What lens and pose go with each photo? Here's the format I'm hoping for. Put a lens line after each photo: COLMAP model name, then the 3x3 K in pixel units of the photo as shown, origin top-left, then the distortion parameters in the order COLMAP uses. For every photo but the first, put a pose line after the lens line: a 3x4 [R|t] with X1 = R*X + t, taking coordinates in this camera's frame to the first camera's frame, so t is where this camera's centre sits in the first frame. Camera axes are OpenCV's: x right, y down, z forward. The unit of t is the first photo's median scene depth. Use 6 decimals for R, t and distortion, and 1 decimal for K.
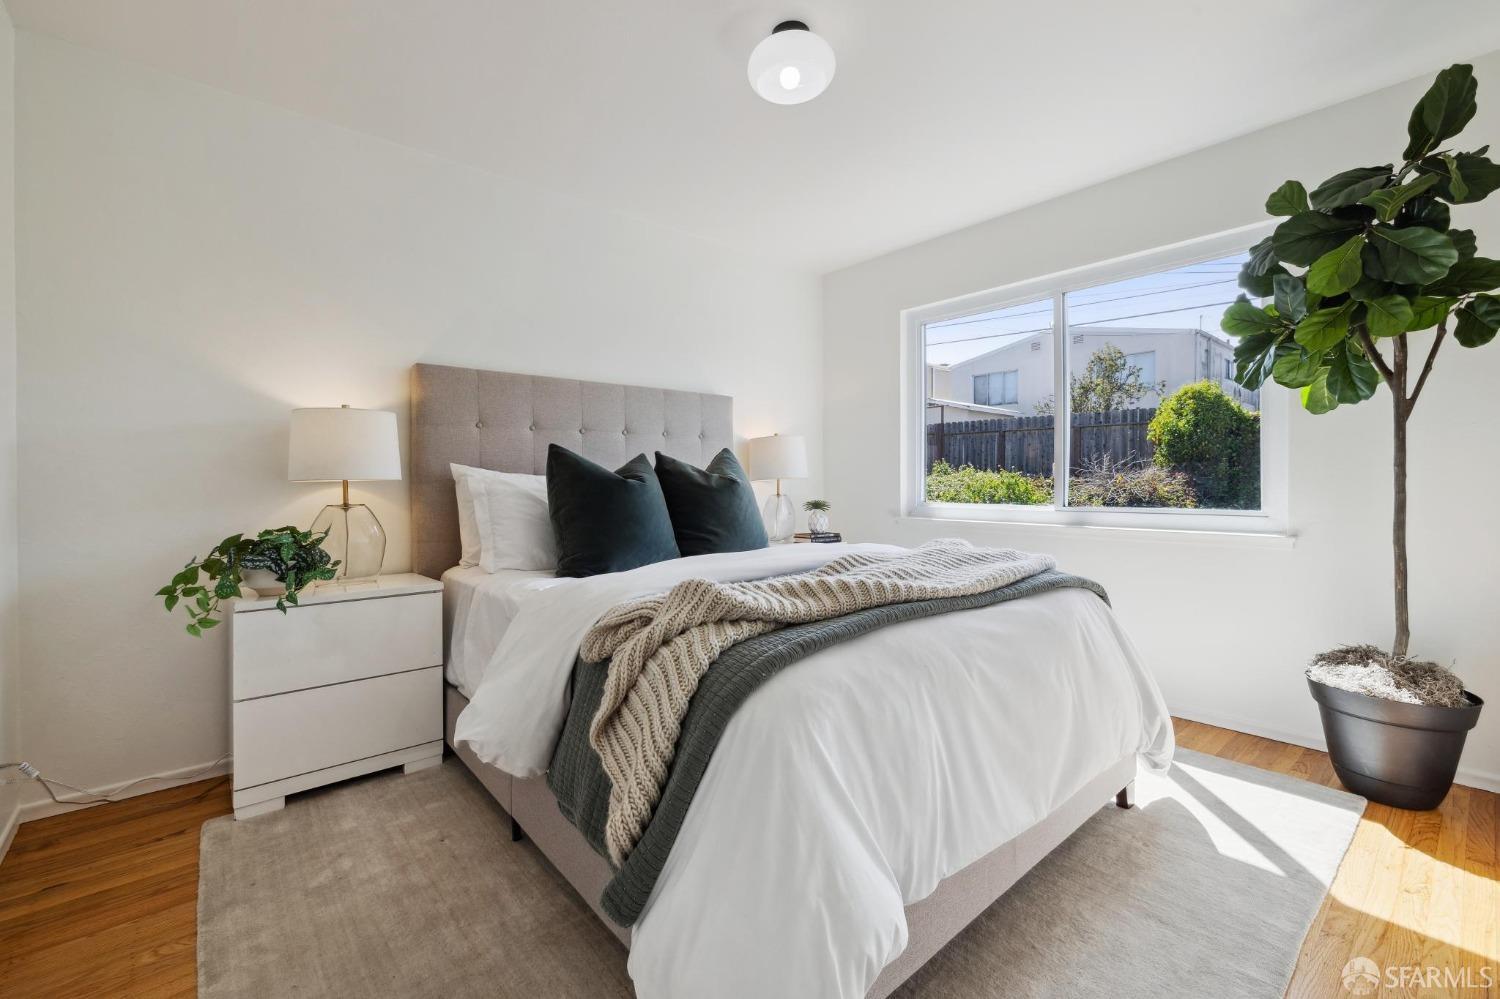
lens RADIAL K [[629.2, 0, 750.1], [0, 629.2, 490.6], [0, 0, 1]] dist [-0.002467, -0.000153]
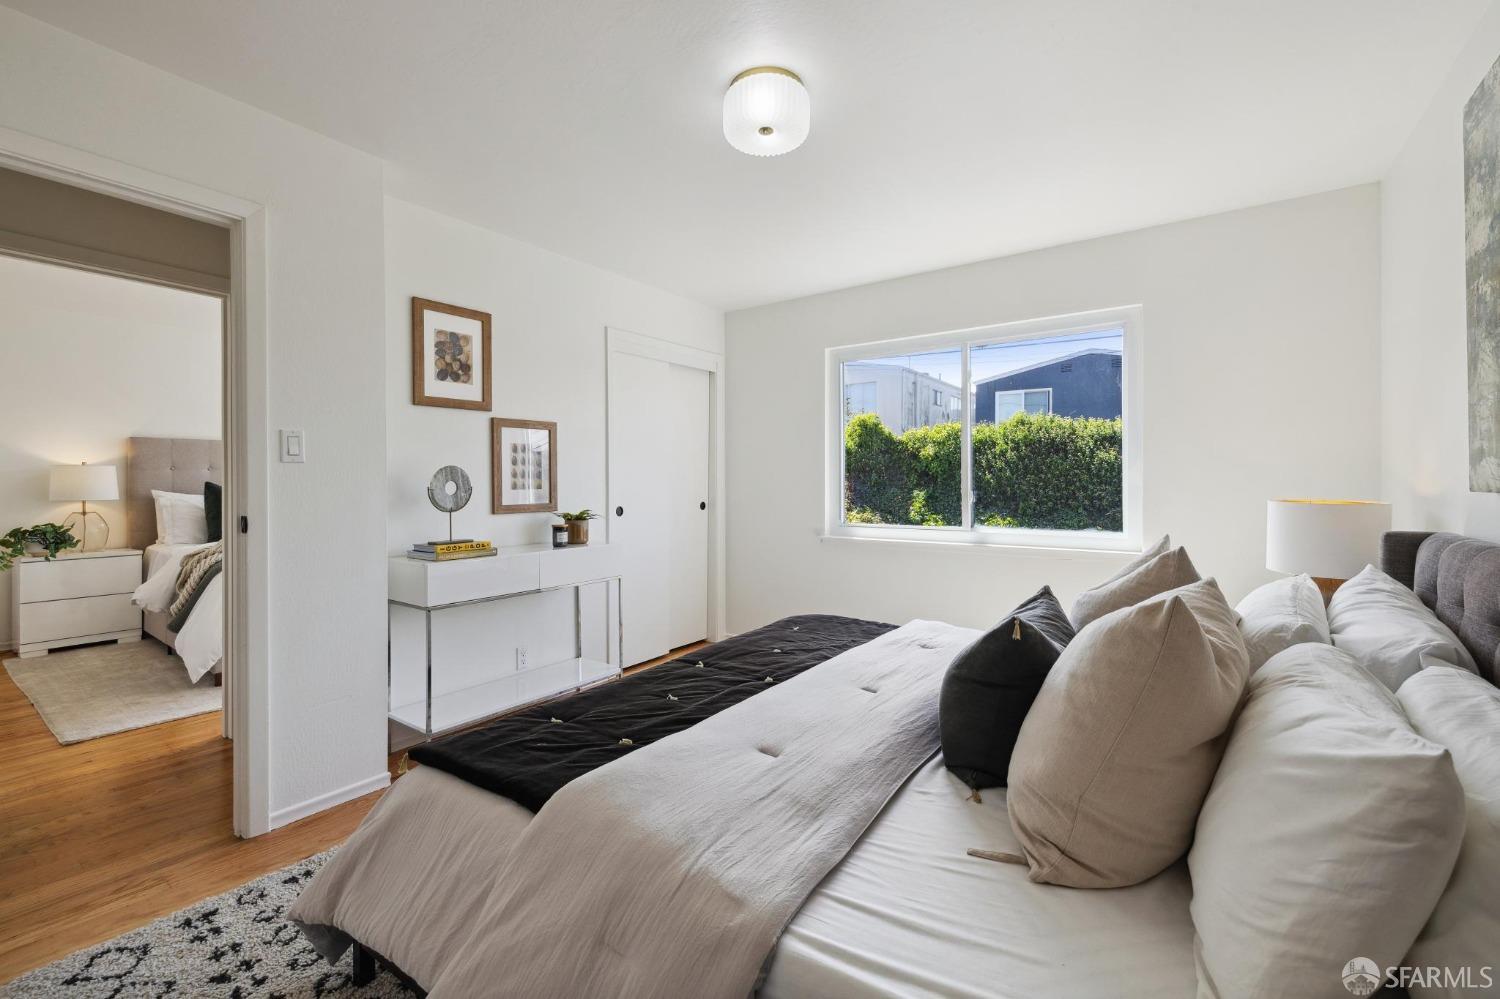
lens RADIAL K [[629.2, 0, 743.0], [0, 629.2, 488.4], [0, 0, 1]] dist [-0.002467, -0.000153]
pose [[0.975074, 0.001719, 0.221874, 0.952734], [-0.000987, 0.999994, -0.003410, -0.048370], [-0.221879, 0.003106, 0.975069, -1.403845]]
